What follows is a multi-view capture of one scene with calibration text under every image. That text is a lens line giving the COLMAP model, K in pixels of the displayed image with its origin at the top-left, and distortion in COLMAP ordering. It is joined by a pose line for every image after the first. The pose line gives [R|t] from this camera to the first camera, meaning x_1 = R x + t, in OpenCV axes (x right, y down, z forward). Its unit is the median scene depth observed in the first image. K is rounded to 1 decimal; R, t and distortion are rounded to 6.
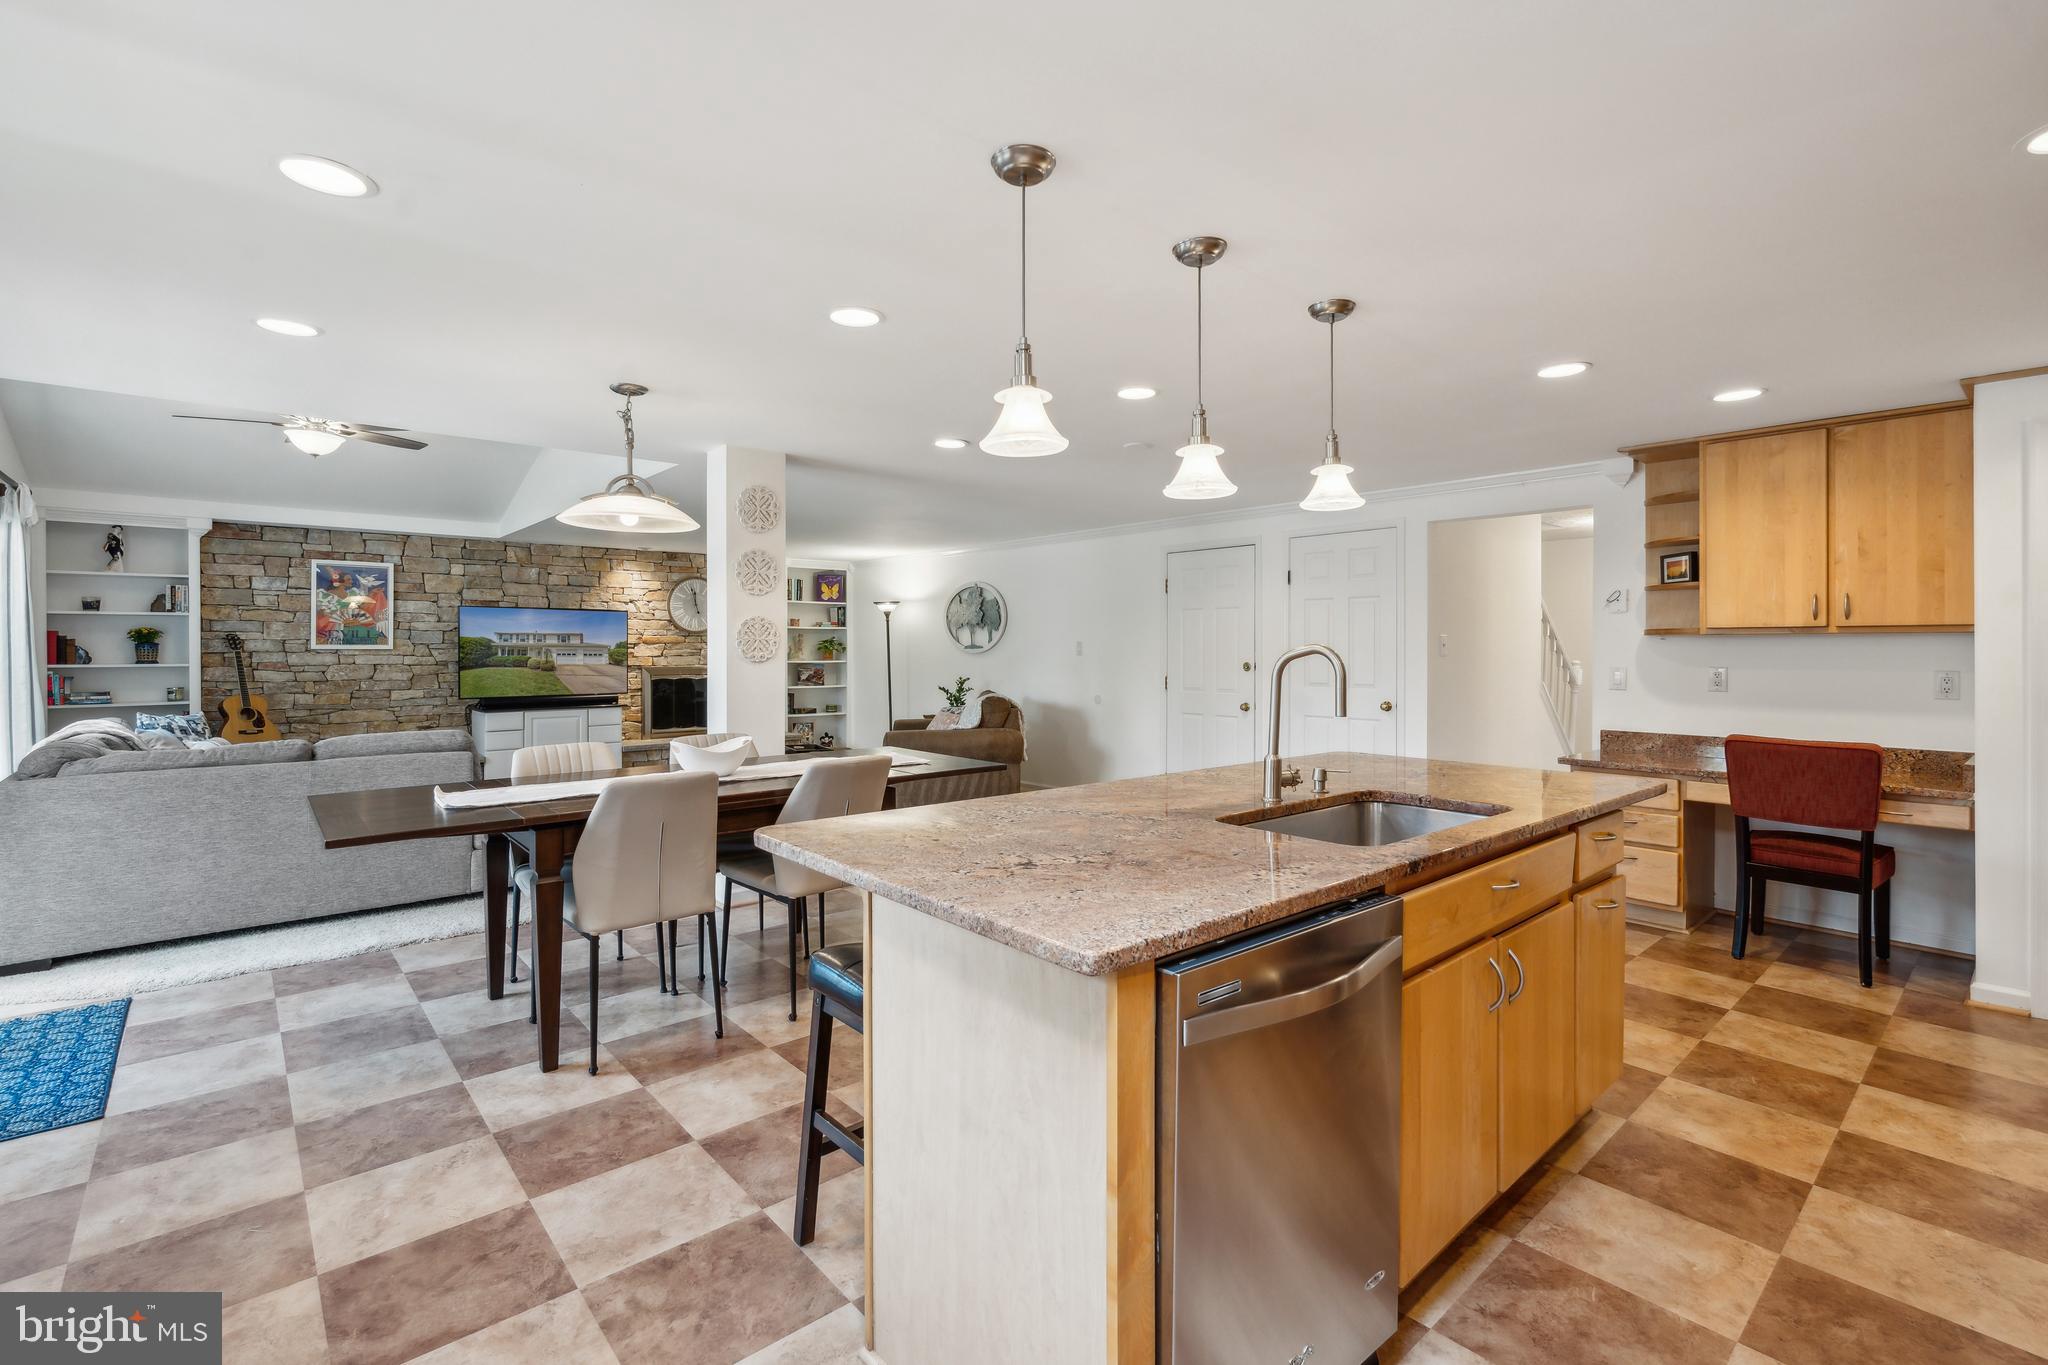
lens RADIAL K [[926.4, 0, 1027.9], [0, 926.4, 646.7], [0, 0, 1]] dist [-0.007522, 0.001020]
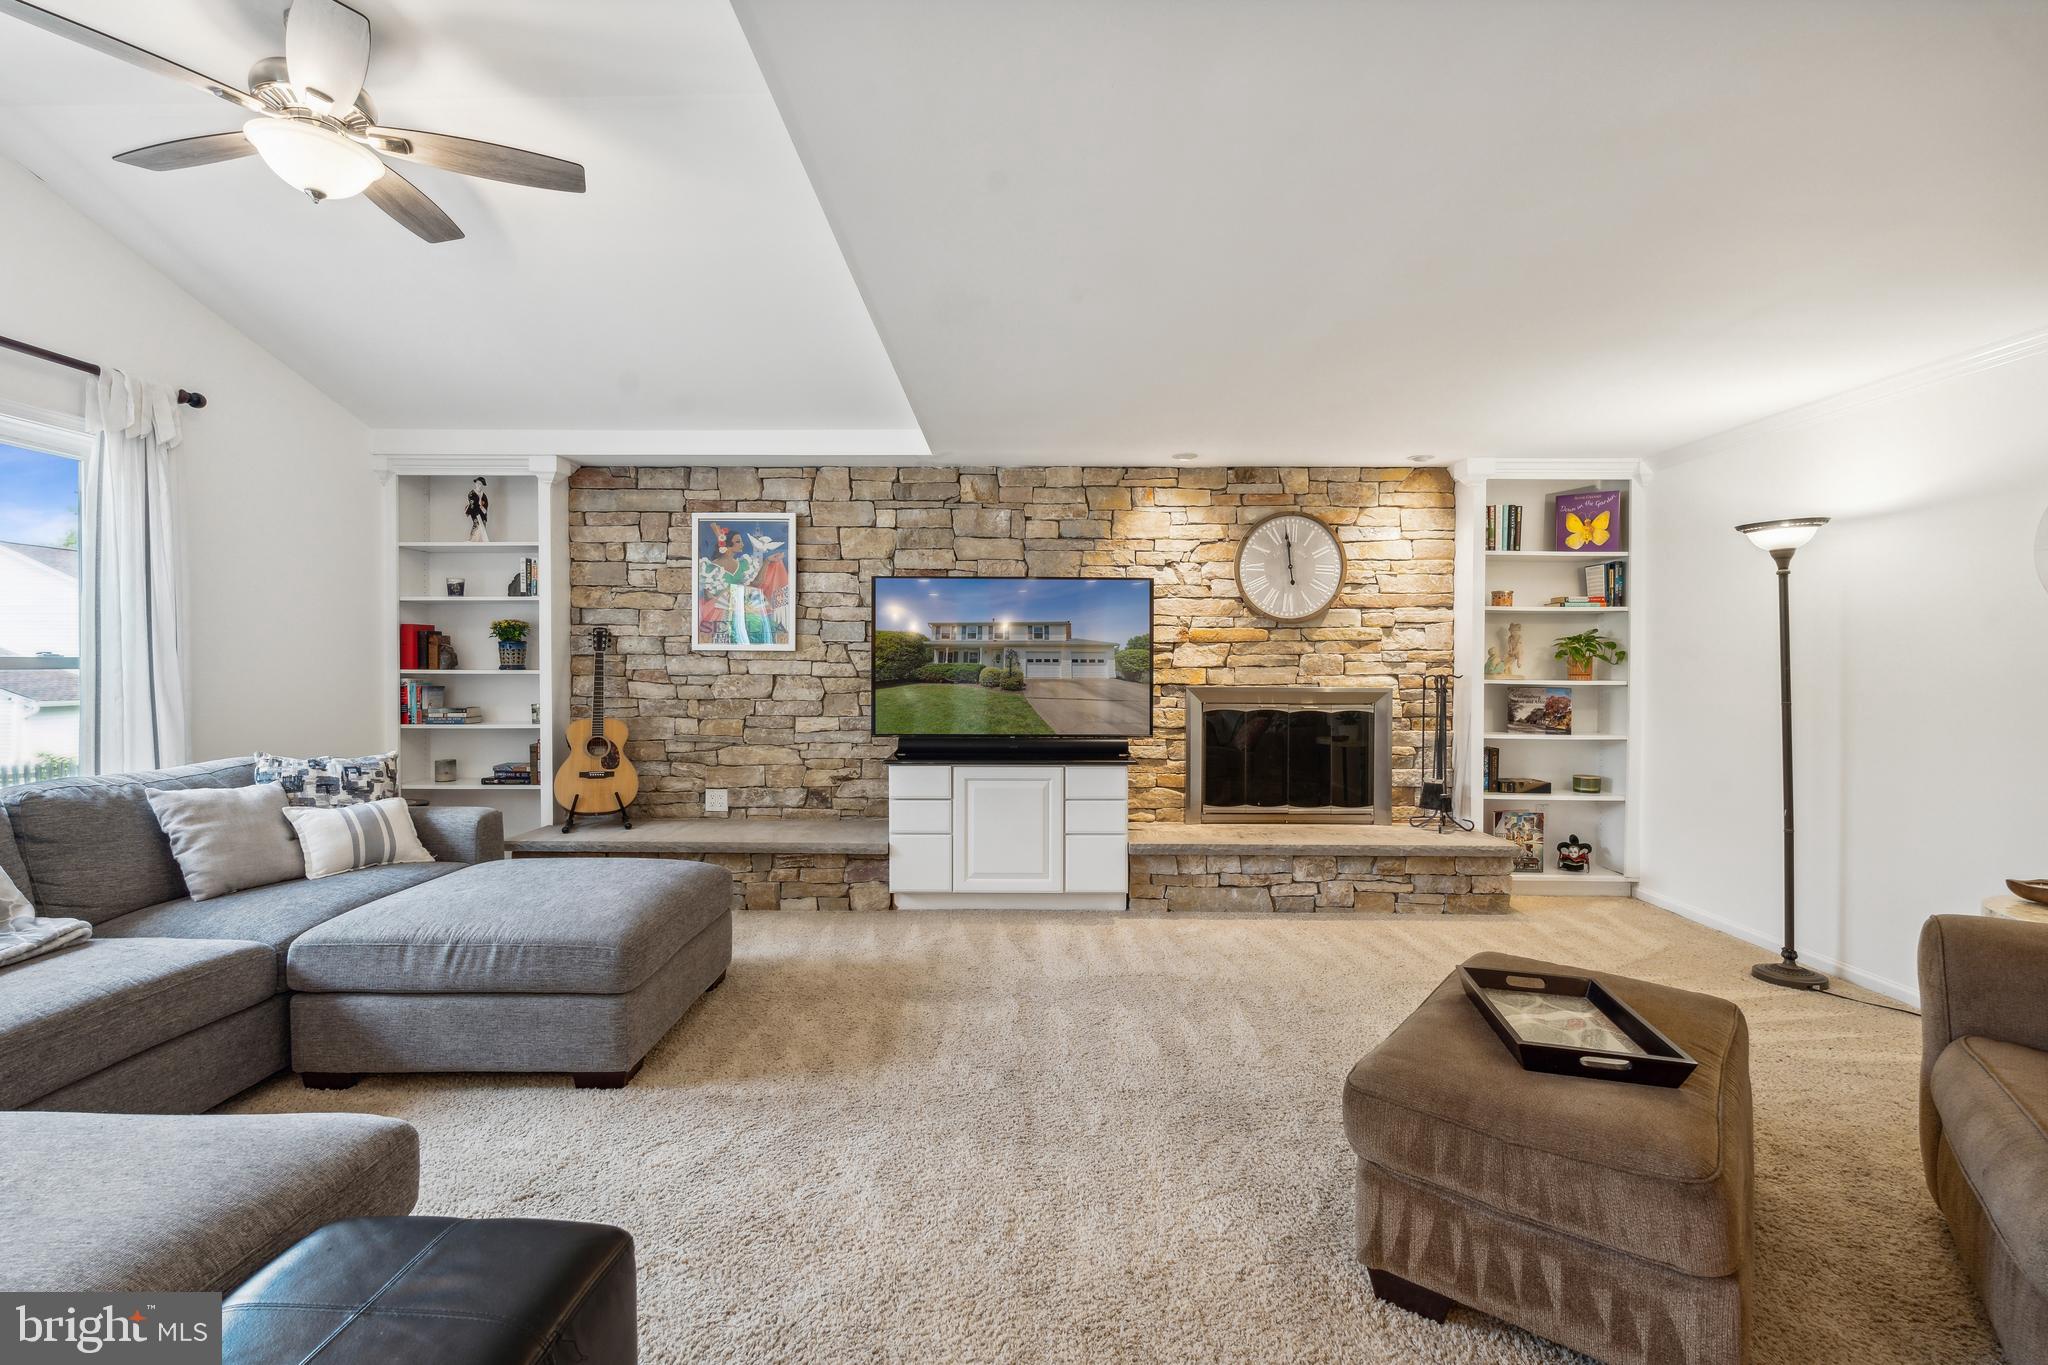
lens RADIAL K [[926.4, 0, 1014.8], [0, 926.4, 671.7], [0, 0, 1]] dist [-0.007522, 0.001020]
pose [[0.745558, 0.011380, -0.666343, -0.149371], [-0.004357, 0.999916, 0.012202, 0.007823], [0.666426, -0.006194, 0.745545, 0.587554]]
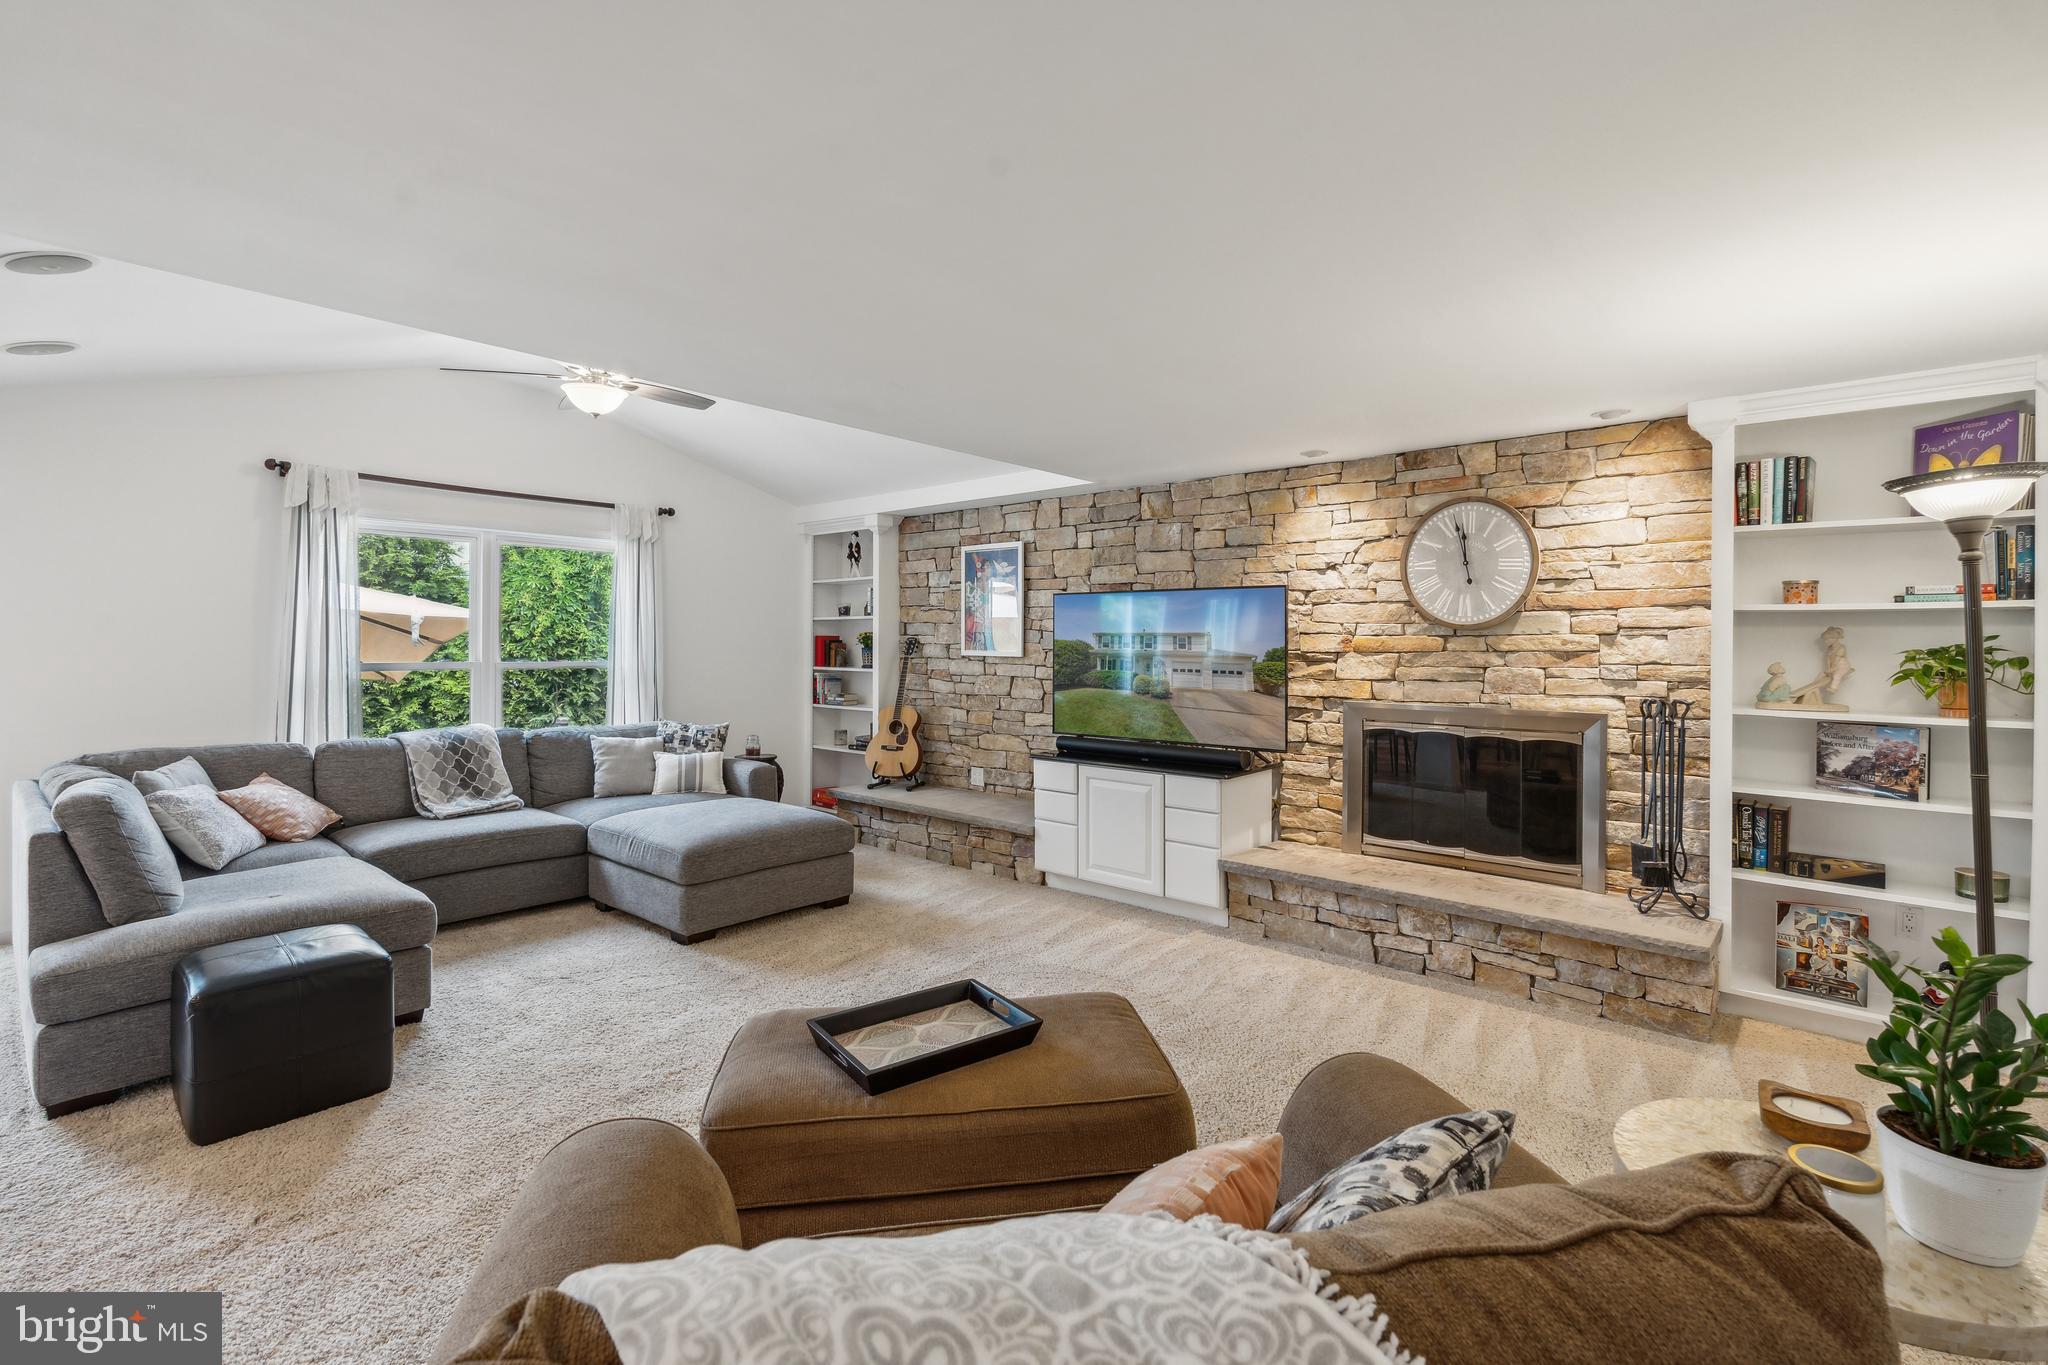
lens RADIAL K [[926.4, 0, 1001.7], [0, 926.4, 642.7], [0, 0, 1]] dist [-0.007522, 0.001020]
pose [[0.109188, 0.001719, -0.994020, 0.045989], [-0.005415, 0.999985, 0.001135, -0.008767], [0.994006, 0.005258, 0.109196, 0.837853]]
